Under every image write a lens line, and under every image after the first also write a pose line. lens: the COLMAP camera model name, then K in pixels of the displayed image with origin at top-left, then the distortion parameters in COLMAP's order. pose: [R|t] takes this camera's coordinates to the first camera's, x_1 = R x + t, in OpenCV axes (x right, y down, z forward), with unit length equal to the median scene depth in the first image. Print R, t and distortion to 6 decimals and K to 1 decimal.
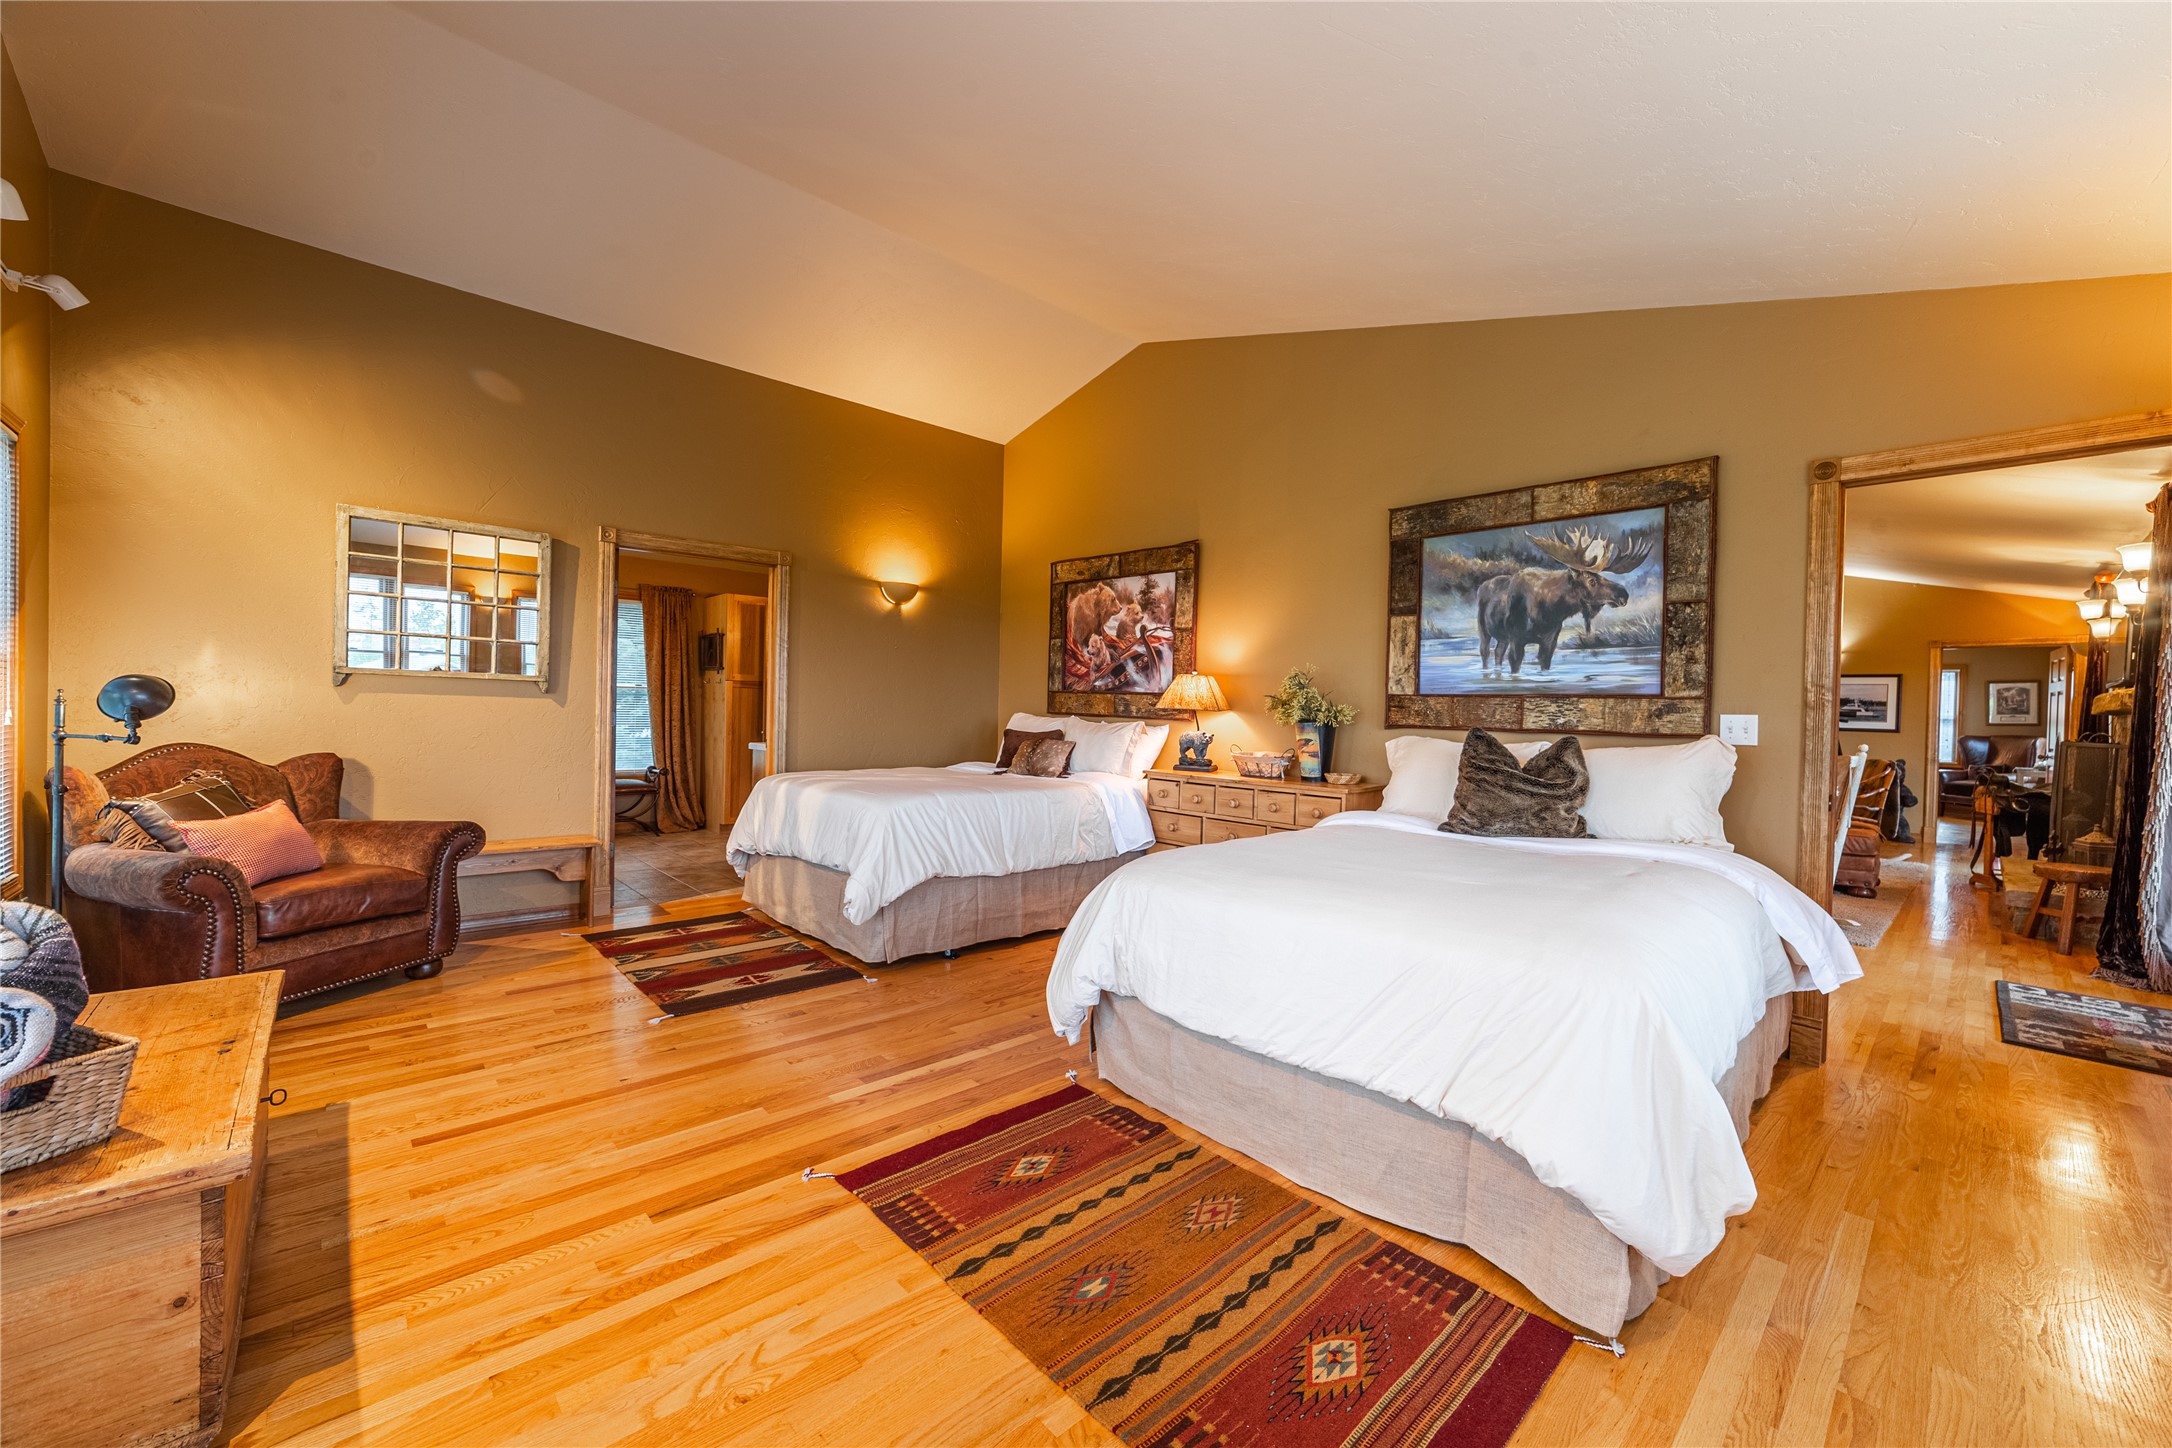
lens RADIAL K [[845.1, 0, 1086.6], [0, 845.1, 721.6], [0, 0, 1]] dist [-0.016569, 0.006338]
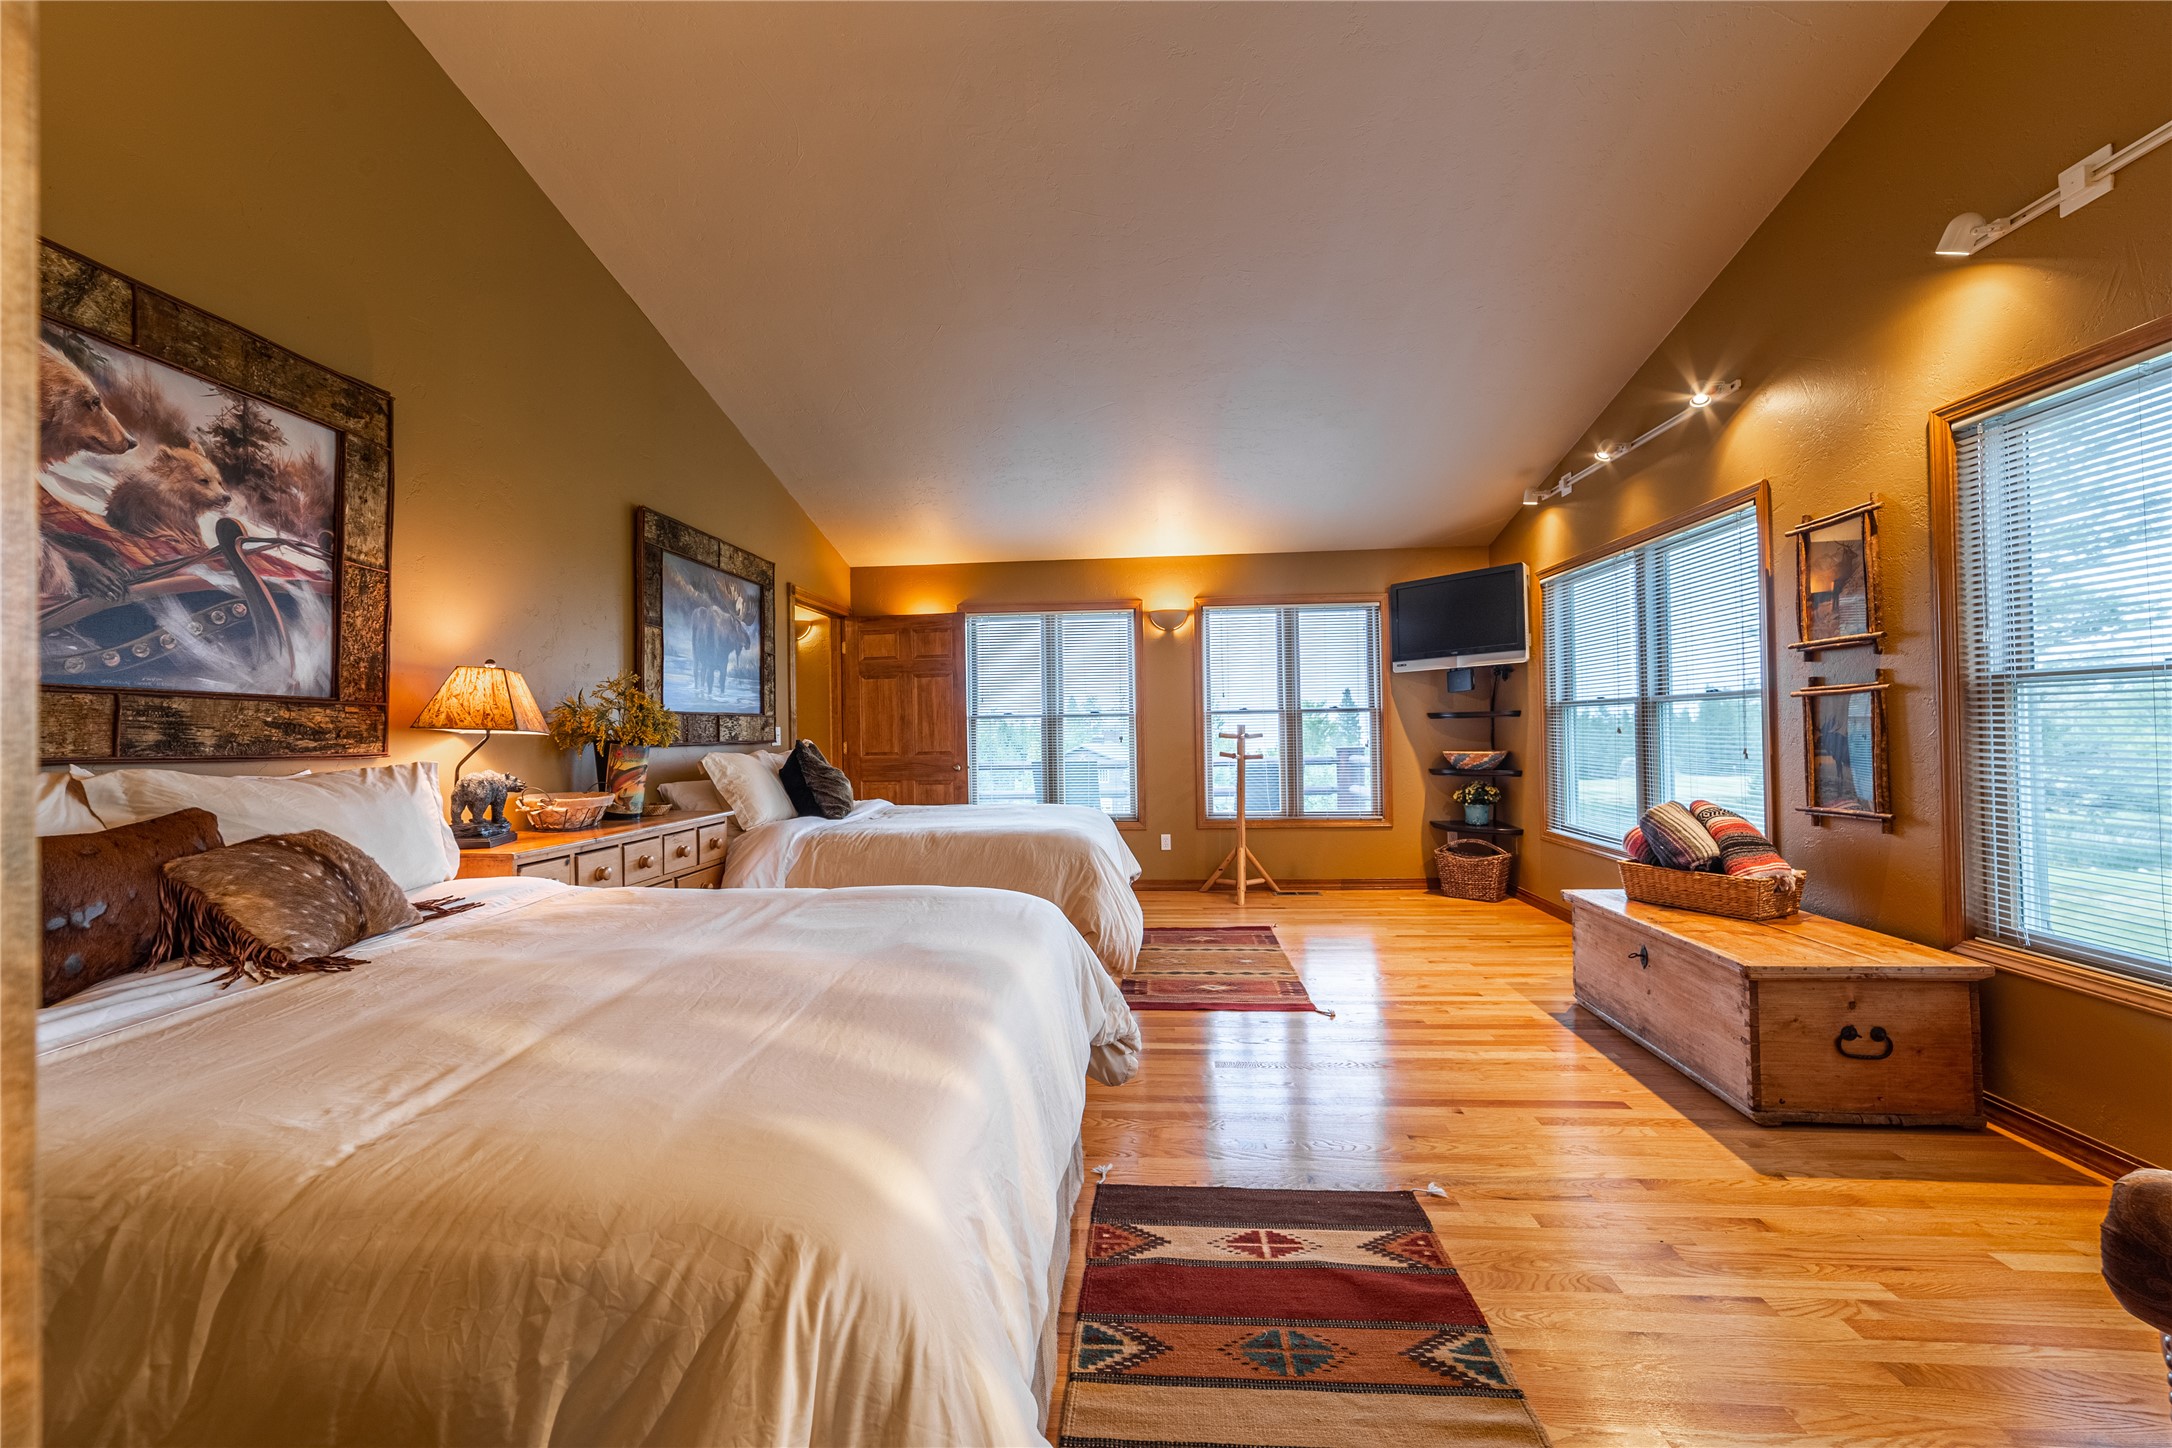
lens RADIAL K [[845.1, 0, 1085.4], [0, 845.1, 717.8], [0, 0, 1]] dist [-0.016569, 0.006338]
pose [[-0.677243, -0.004535, 0.735746, -0.487267], [0.008356, 0.999869, 0.013854, -0.026054], [-0.735712, 0.015530, -0.677116, 0.990327]]
